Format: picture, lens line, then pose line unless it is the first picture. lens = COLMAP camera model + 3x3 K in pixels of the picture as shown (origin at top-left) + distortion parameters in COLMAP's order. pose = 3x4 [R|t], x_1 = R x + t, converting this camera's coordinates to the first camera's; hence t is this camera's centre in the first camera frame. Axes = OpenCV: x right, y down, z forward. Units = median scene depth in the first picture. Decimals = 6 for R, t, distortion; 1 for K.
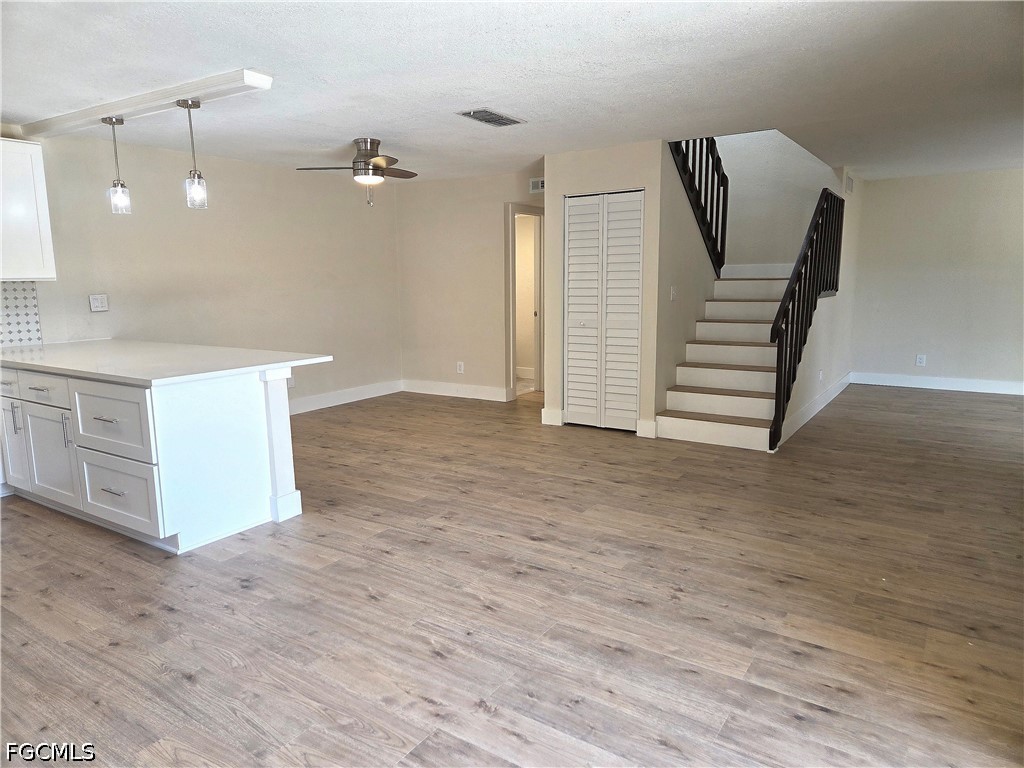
lens RADIAL K [[682.3, 0, 504.0], [0, 682.3, 382.4], [0, 0, 1]] dist [0.068236, -0.052082]
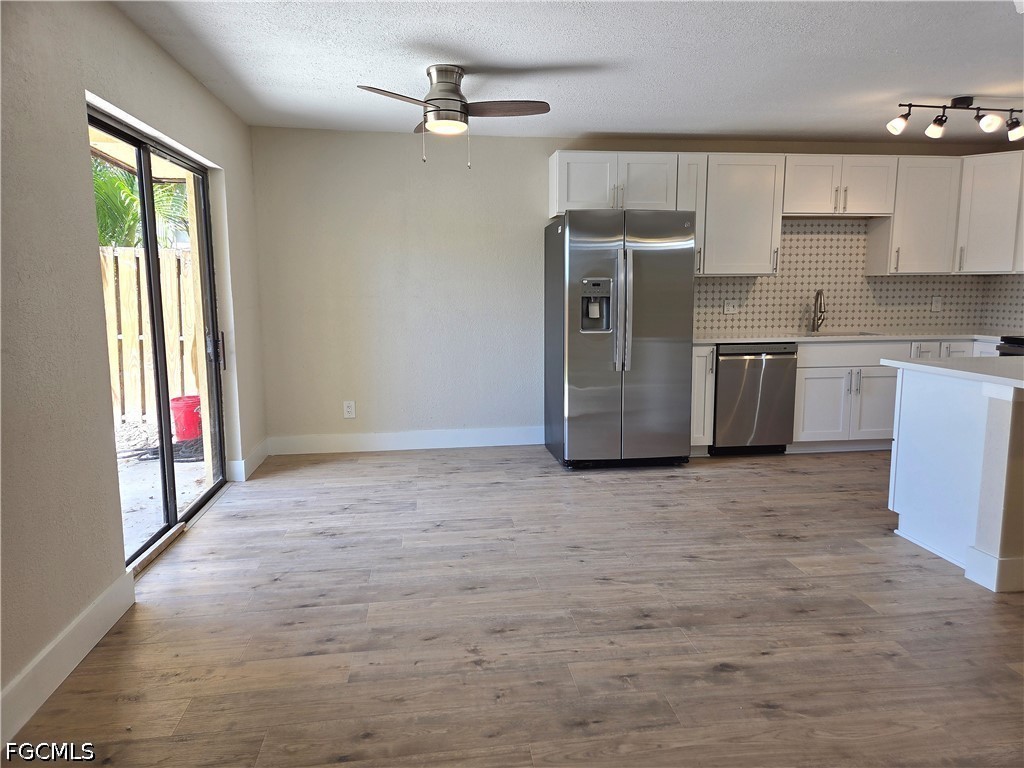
lens RADIAL K [[682.3, 0, 519.2], [0, 682.3, 379.7], [0, 0, 1]] dist [0.068236, -0.052082]
pose [[-0.744387, 0.102202, -0.659881, 0.596080], [-0.094133, 0.962288, 0.255226, -0.179993], [0.661080, 0.252104, -0.706694, 1.273021]]
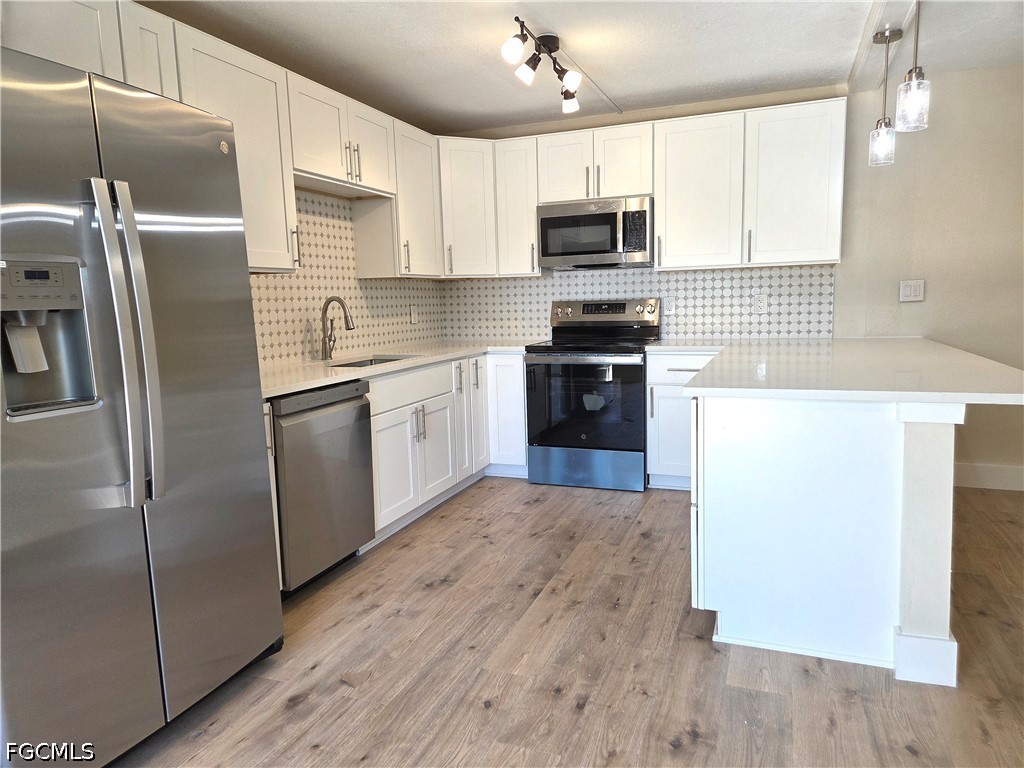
lens RADIAL K [[682.3, 0, 519.7], [0, 682.3, 382.3], [0, 0, 1]] dist [0.068236, -0.052082]
pose [[0.227380, 0.124954, -0.965756, 0.121266], [-0.126592, 0.987111, 0.097911, -0.050413], [0.965543, 0.099994, 0.240268, 0.602685]]
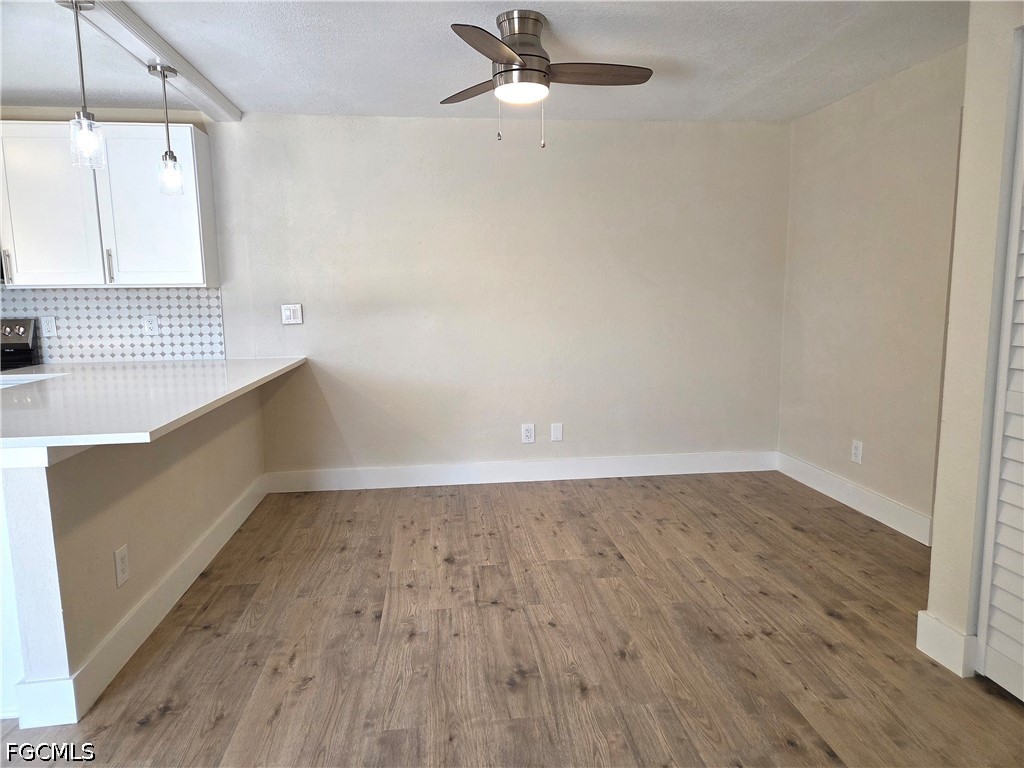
lens RADIAL K [[682.3, 0, 512.7], [0, 682.3, 381.8], [0, 0, 1]] dist [0.068236, -0.052082]
pose [[0.651758, 0.098916, -0.751949, 0.334092], [-0.109725, 0.993326, 0.035563, -0.138885], [0.750448, 0.059329, 0.658262, 0.996227]]
